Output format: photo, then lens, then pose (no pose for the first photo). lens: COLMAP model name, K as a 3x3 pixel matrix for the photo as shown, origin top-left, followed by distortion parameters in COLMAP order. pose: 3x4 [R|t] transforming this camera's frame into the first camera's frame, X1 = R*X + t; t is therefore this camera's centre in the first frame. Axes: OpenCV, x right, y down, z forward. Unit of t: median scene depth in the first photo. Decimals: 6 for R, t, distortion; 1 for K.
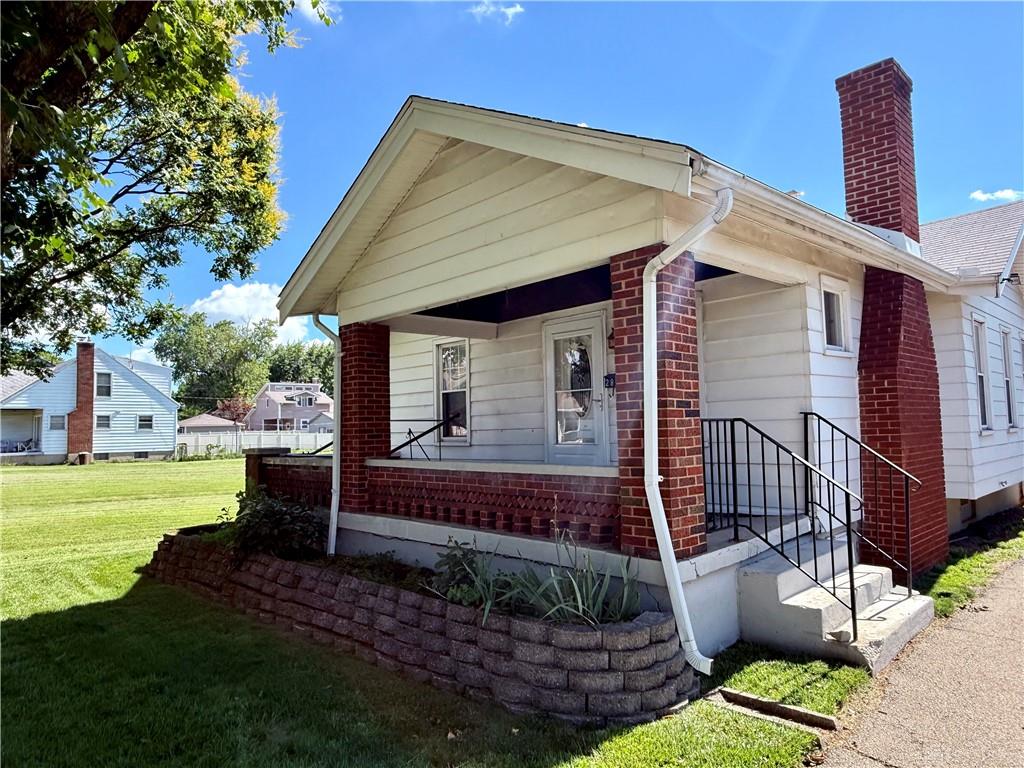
lens RADIAL K [[665.6, 0, 507.8], [0, 665.6, 384.1], [0, 0, 1]] dist [-0.002671, -0.000253]
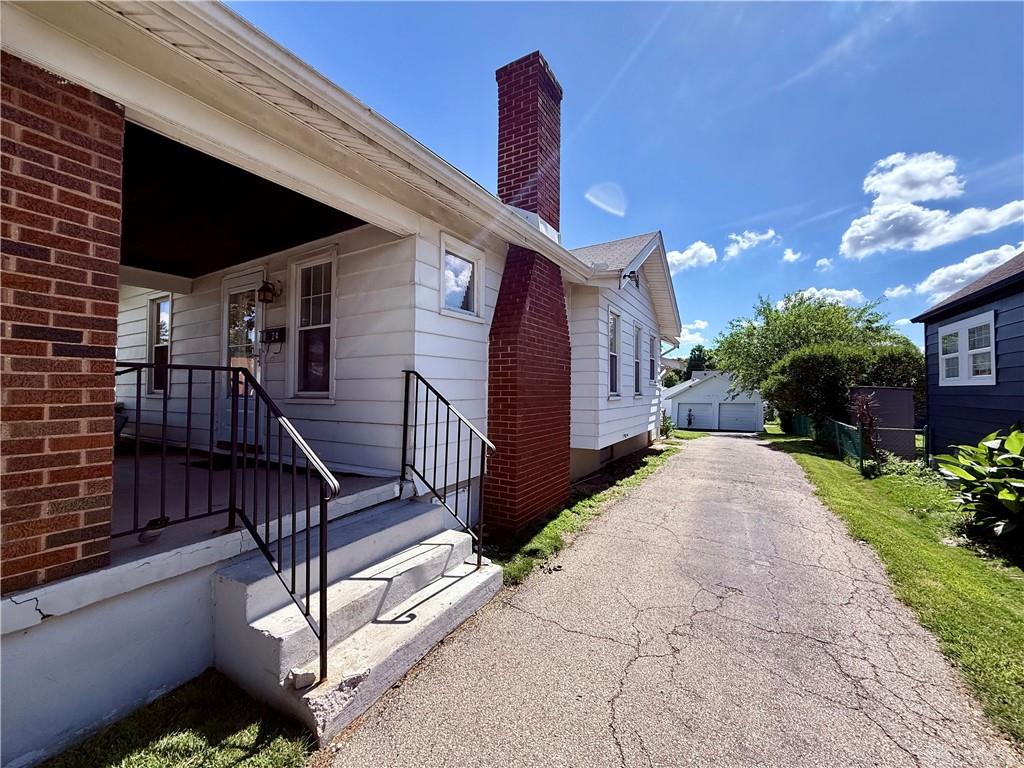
lens RADIAL K [[408.1, 0, 511.6], [0, 408.1, 383.9], [0, 0, 1]] dist [0.000683, -0.000288]
pose [[0.960558, 0.033613, 0.276042, 0.383764], [-0.046550, 0.998097, 0.040448, 0.027801], [-0.274157, -0.051702, 0.960294, 0.356659]]
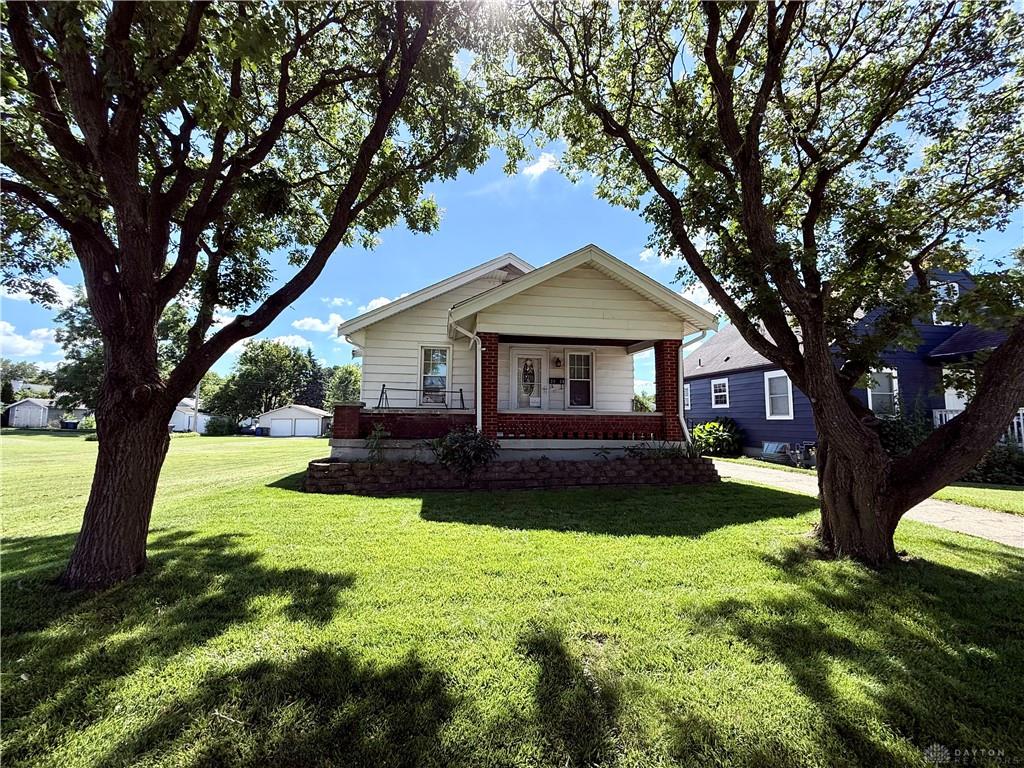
lens RADIAL K [[408.1, 0, 506.3], [0, 408.1, 385.4], [0, 0, 1]] dist [0.000683, -0.000288]
pose [[0.576793, 0.097782, 0.811017, -1.184049], [-0.080013, 0.994799, -0.063036, 0.123851], [-0.812962, -0.028533, 0.581617, 0.374205]]
